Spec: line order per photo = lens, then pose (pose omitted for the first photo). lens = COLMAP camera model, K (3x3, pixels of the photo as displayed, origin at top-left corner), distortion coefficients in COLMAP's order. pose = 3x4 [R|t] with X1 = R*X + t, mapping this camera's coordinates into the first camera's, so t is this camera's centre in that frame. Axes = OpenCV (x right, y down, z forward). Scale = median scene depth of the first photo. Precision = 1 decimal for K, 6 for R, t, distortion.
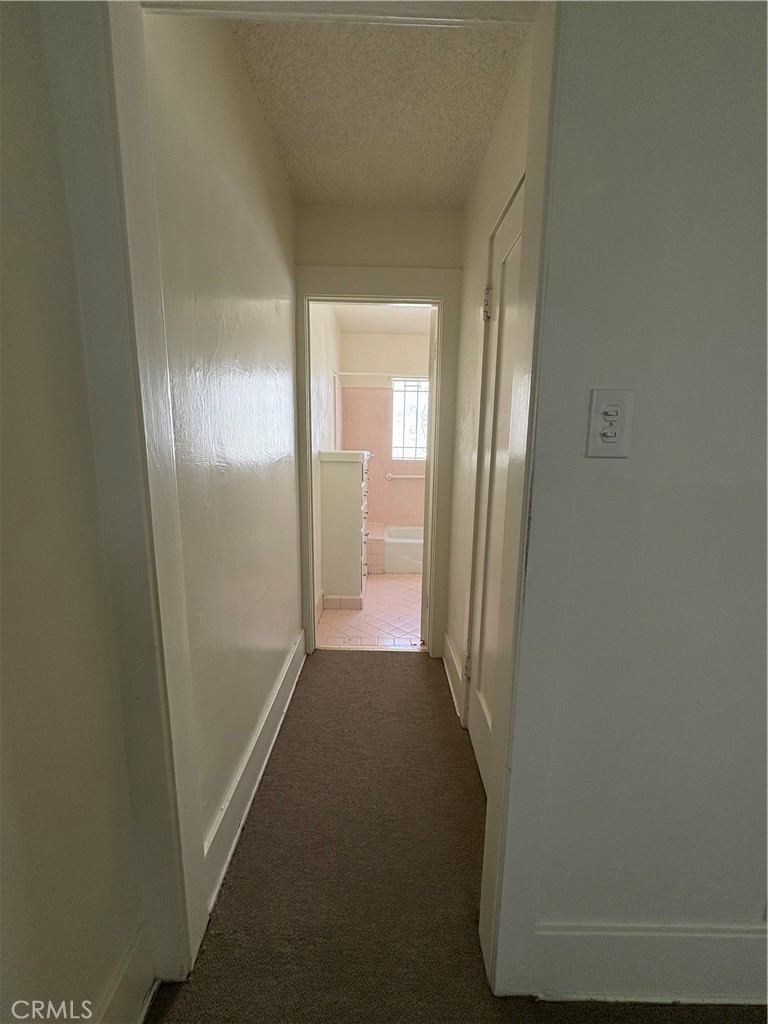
lens RADIAL K [[407.4, 0, 386.5], [0, 407.4, 514.4], [0, 0, 1]] dist [-0.001470, 0.000438]
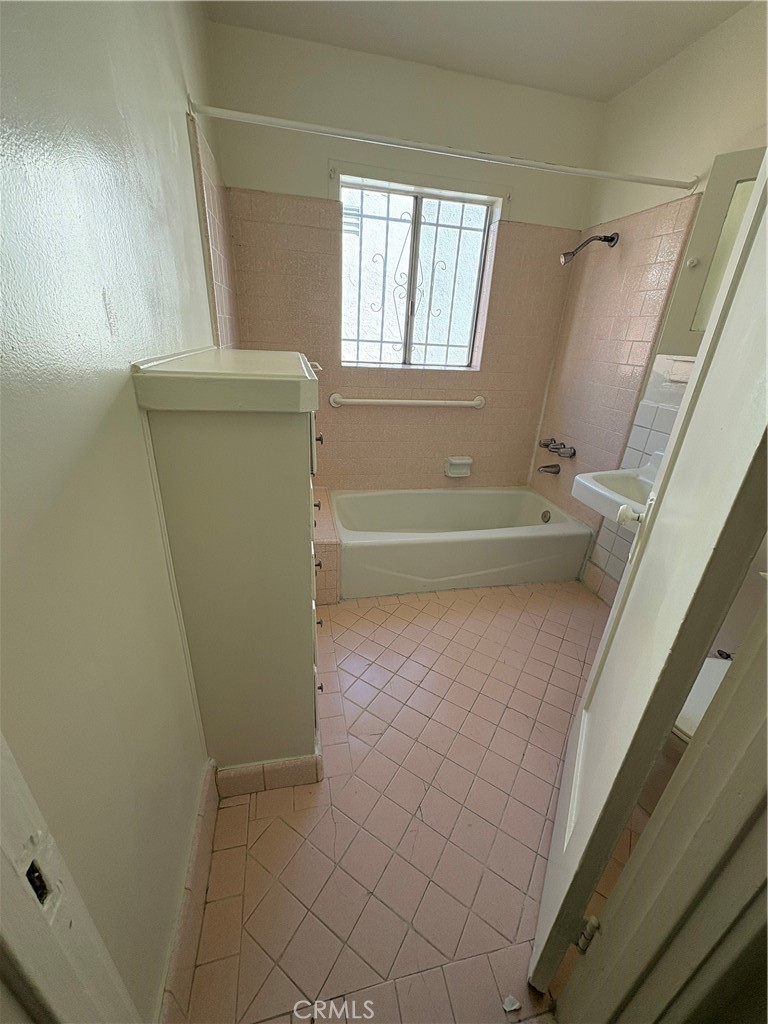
lens RADIAL K [[407.4, 0, 382.0], [0, 407.4, 512.7], [0, 0, 1]] dist [-0.001470, 0.000438]
pose [[0.978783, -0.049001, 0.198956, -0.047282], [-0.003363, 0.967011, 0.254713, -0.088397], [-0.204873, -0.249978, 0.946329, 0.466831]]
